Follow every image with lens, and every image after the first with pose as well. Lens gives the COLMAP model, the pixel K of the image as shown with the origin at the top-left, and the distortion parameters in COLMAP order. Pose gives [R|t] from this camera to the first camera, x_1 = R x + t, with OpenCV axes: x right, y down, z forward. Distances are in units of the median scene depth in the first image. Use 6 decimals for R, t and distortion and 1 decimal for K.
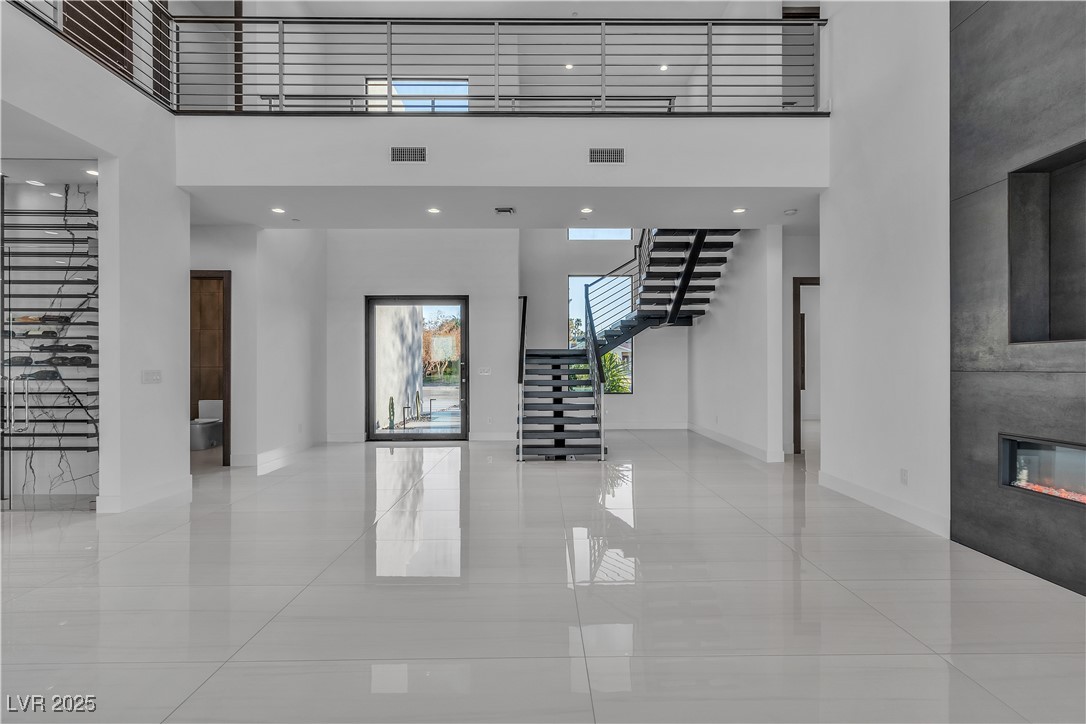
lens RADIAL K [[506.5, 0, 545.8], [0, 506.5, 366.2], [0, 0, 1]] dist [-0.001272, 0.000973]
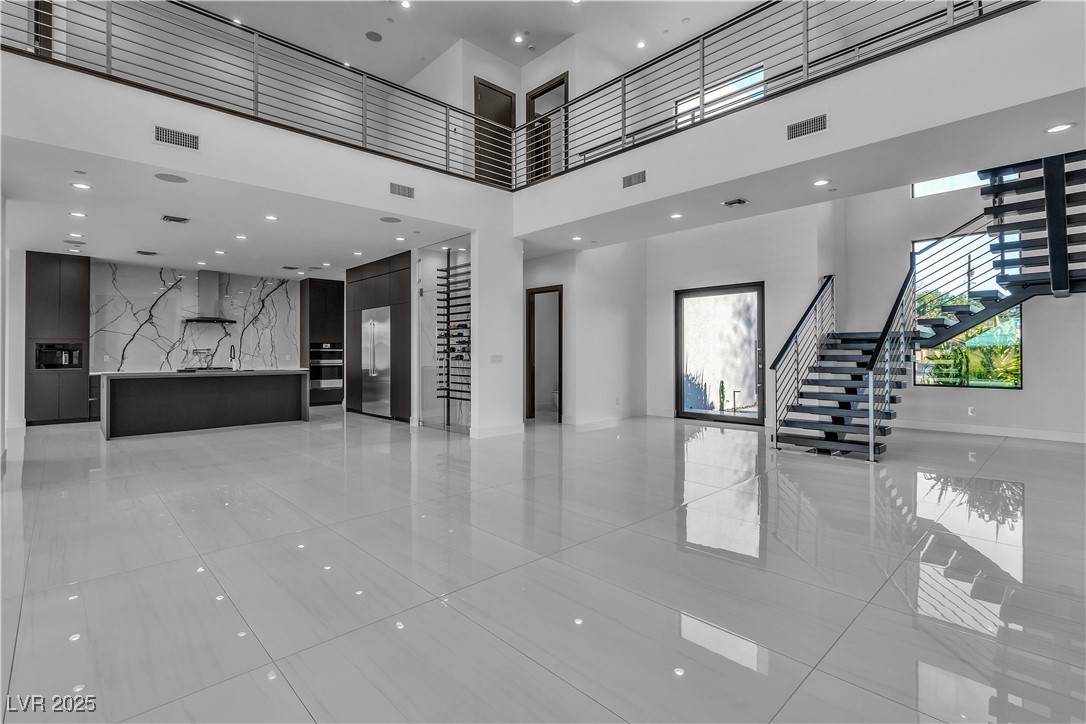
lens RADIAL K [[506.5, 0, 541.3], [0, 506.5, 349.6], [0, 0, 1]] dist [-0.001272, 0.000973]
pose [[0.676169, -0.004829, -0.736731, 0.396399], [0.001740, 0.999986, -0.004957, -0.000575], [0.736745, 0.002070, 0.676168, 0.003402]]
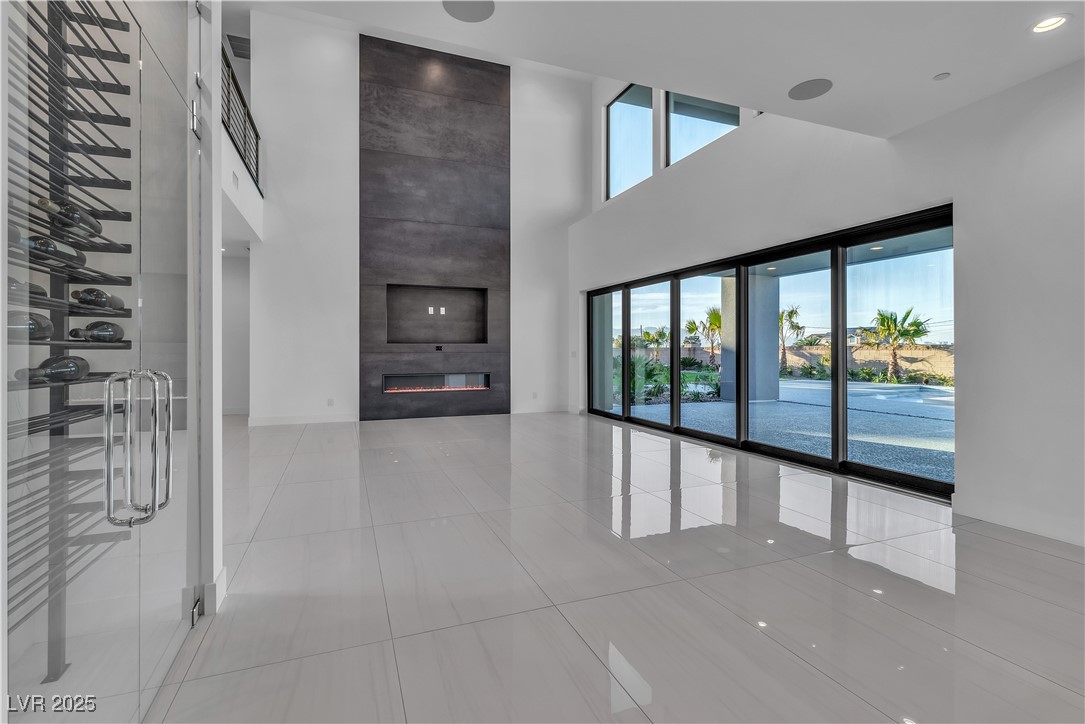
lens RADIAL K [[506.1, 0, 545.2], [0, 506.1, 348.4], [0, 0, 1]] dist [-0.001272, 0.000973]
pose [[-0.352981, 0.008572, 0.935591, -1.068141], [0.002379, 0.999963, -0.008264, 0.006006], [-0.935627, -0.000691, -0.352988, 0.600392]]
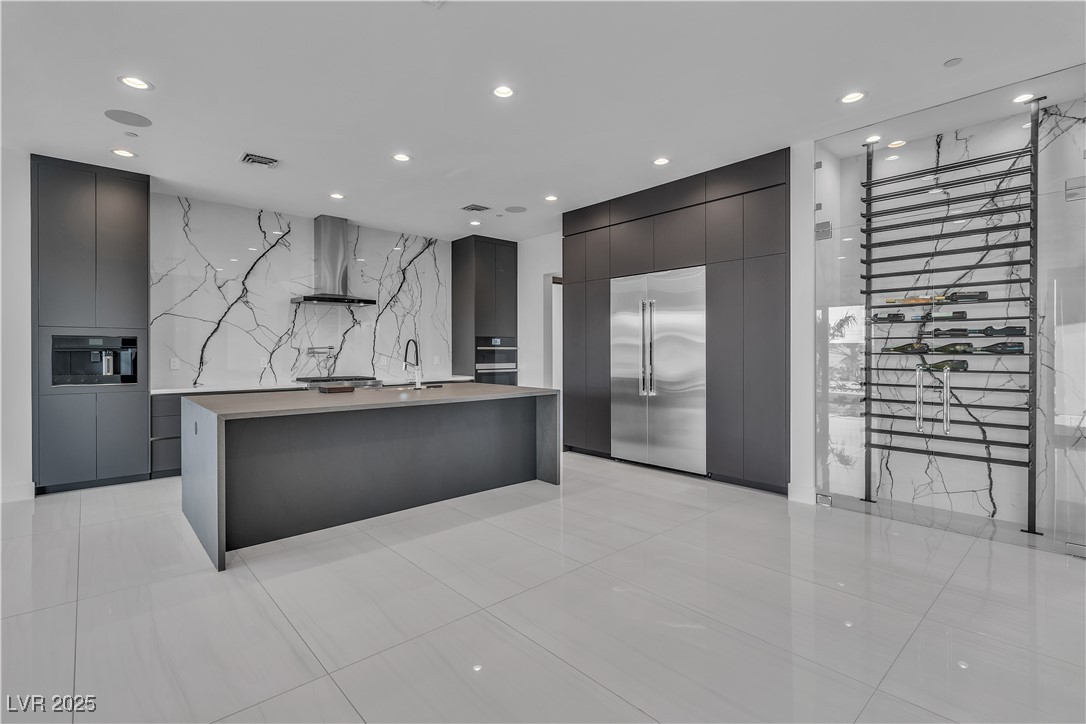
lens RADIAL K [[506.5, 0, 543.5], [0, 506.5, 352.9], [0, 0, 1]] dist [-0.001272, 0.000973]
pose [[0.657975, 0.004634, -0.753026, -0.608553], [0.000436, 0.999979, 0.006535, -0.006717], [0.753040, -0.004628, 0.657959, -0.028561]]
